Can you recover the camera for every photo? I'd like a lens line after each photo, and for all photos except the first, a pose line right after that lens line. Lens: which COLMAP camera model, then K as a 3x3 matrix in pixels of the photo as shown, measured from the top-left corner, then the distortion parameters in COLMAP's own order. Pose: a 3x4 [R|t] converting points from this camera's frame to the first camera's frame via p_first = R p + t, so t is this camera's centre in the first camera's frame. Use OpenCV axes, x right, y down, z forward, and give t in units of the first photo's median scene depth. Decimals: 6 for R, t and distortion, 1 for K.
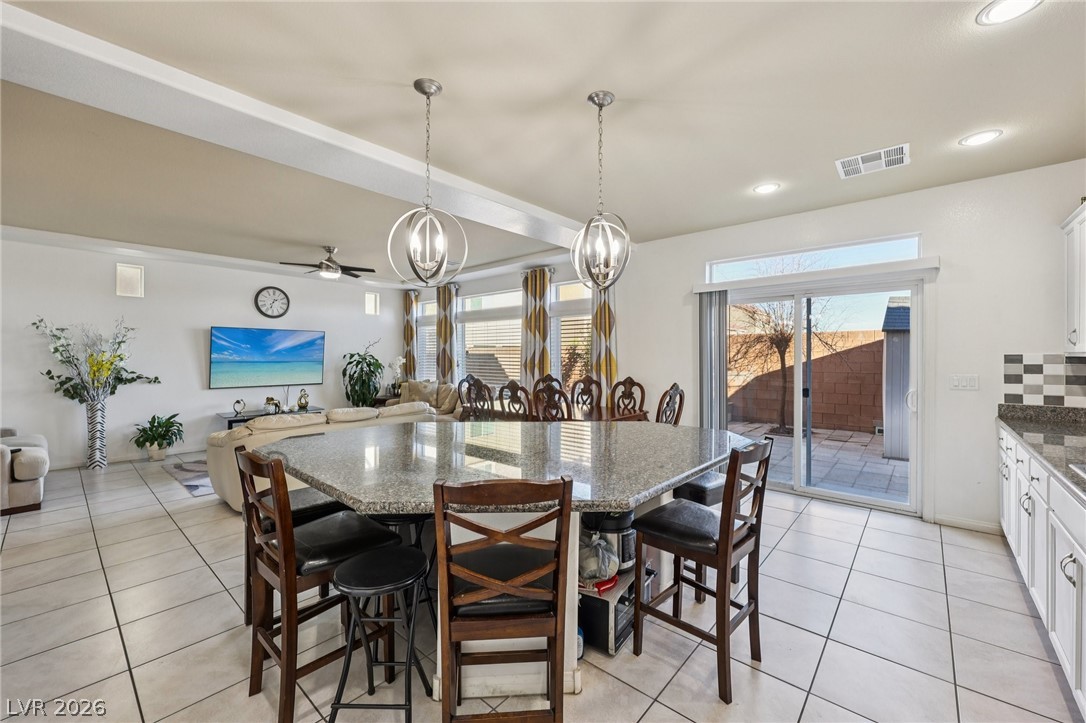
lens RADIAL K [[435.5, 0, 545.3], [0, 435.5, 358.6], [0, 0, 1]] dist [0.001272, -0.000020]
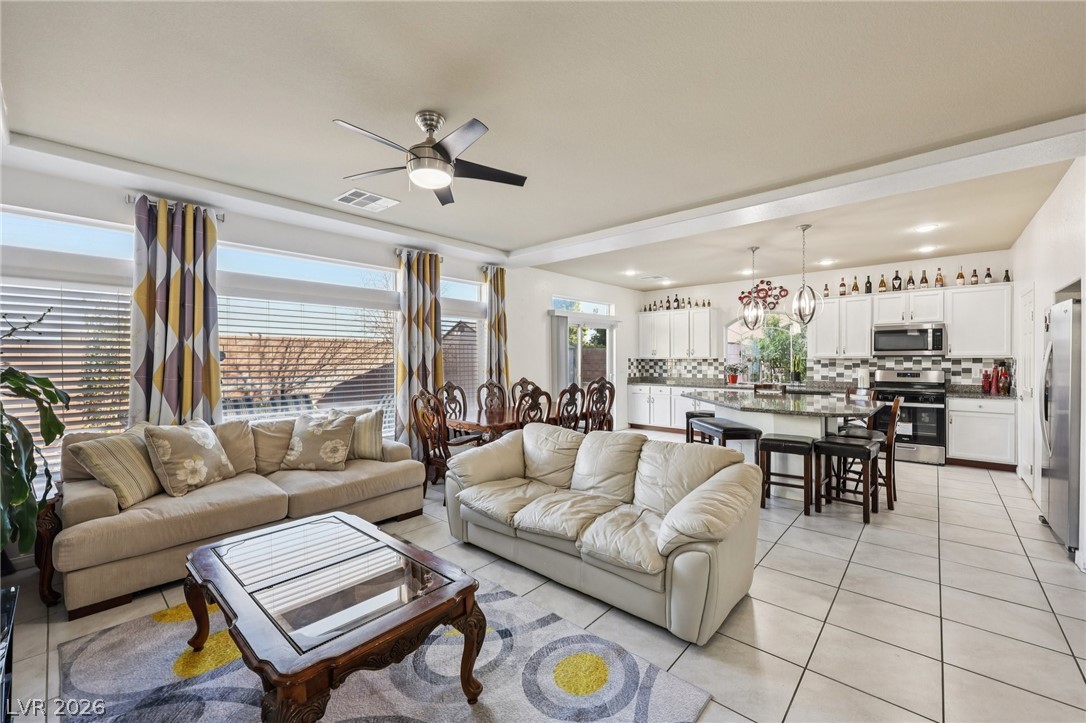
lens RADIAL K [[435.5, 0, 548.5], [0, 435.5, 364.2], [0, 0, 1]] dist [0.001272, -0.000020]
pose [[0.010489, -0.015819, 0.999820, -0.975049], [0.010456, 0.999822, 0.015709, -0.012258], [-0.999890, 0.010290, 0.010653, 0.917585]]
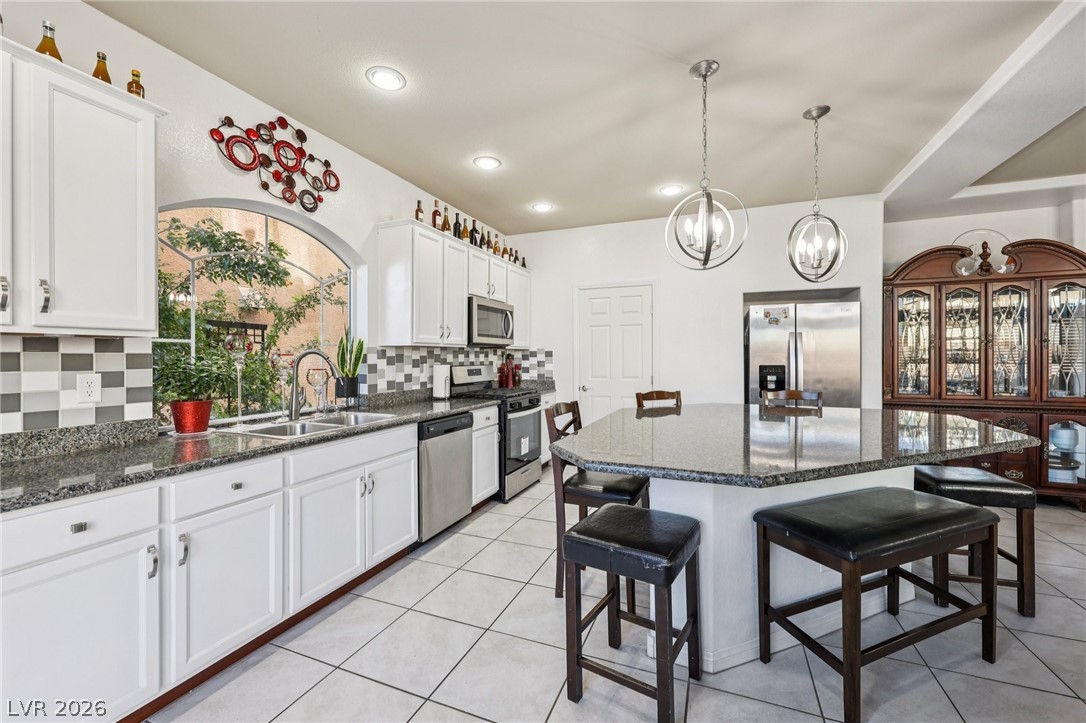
lens RADIAL K [[435.5, 0, 544.6], [0, 435.5, 357.5], [0, 0, 1]] dist [0.001272, -0.000020]
pose [[-0.947727, 0.000510, -0.319081, 0.346367], [-0.001983, 0.999970, 0.007488, 0.010854], [0.319075, 0.007729, -0.947698, 0.795481]]
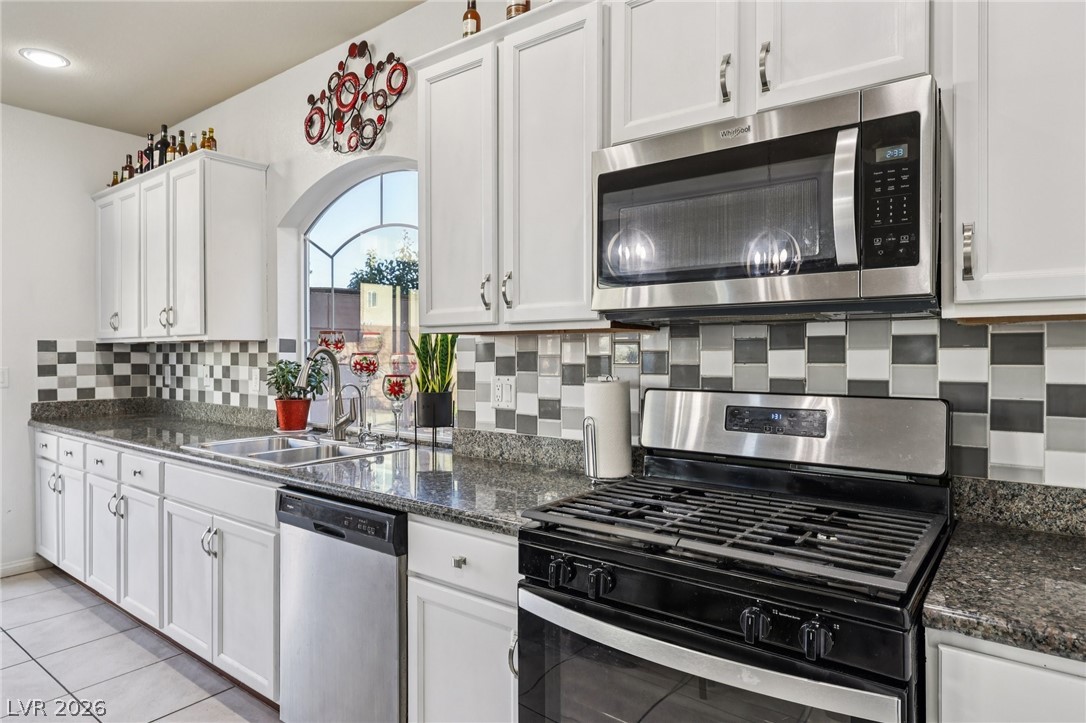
lens RADIAL K [[644.7, 0, 543.0], [0, 644.7, 354.4], [0, 0, 1]] dist [-0.003982, 0.000950]
pose [[-0.045970, -0.000013, 0.998943, -0.098808], [0.004867, 0.999988, 0.000237, 0.013247], [-0.998931, 0.004873, -0.045969, 0.087282]]
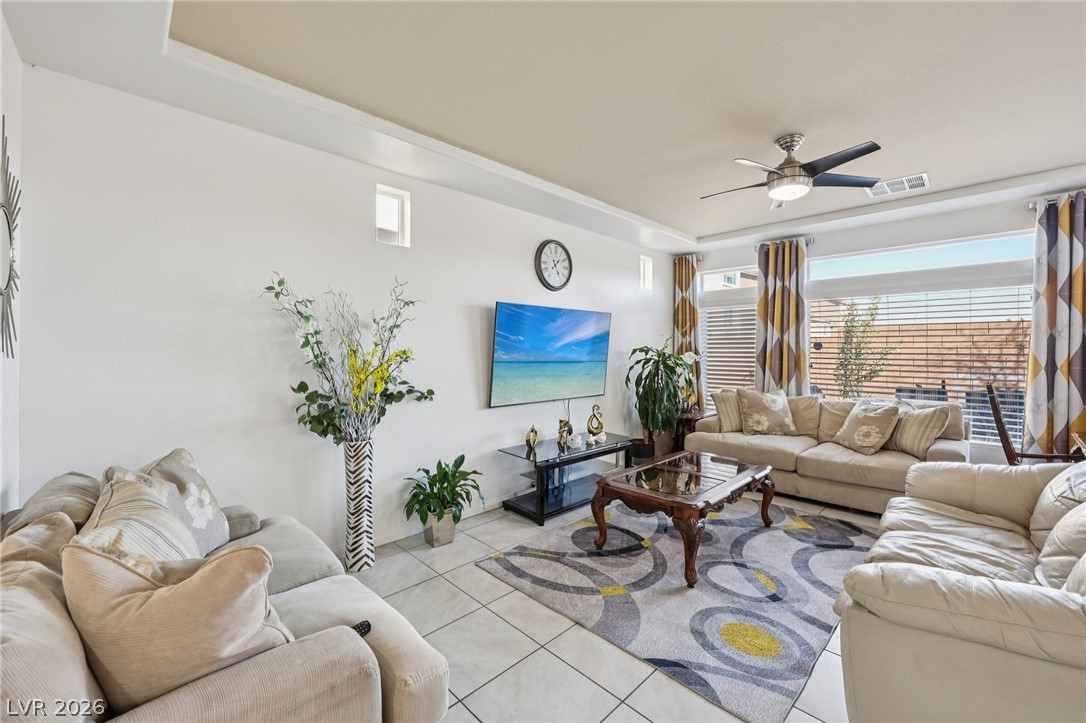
lens RADIAL K [[435.5, 0, 543.2], [0, 435.5, 350.5], [0, 0, 1]] dist [0.001272, -0.000020]
pose [[0.996769, -0.001357, -0.080312, -0.770696], [0.000893, 0.999983, -0.005813, -0.005628], [0.080319, 0.005722, 0.996753, 0.497262]]
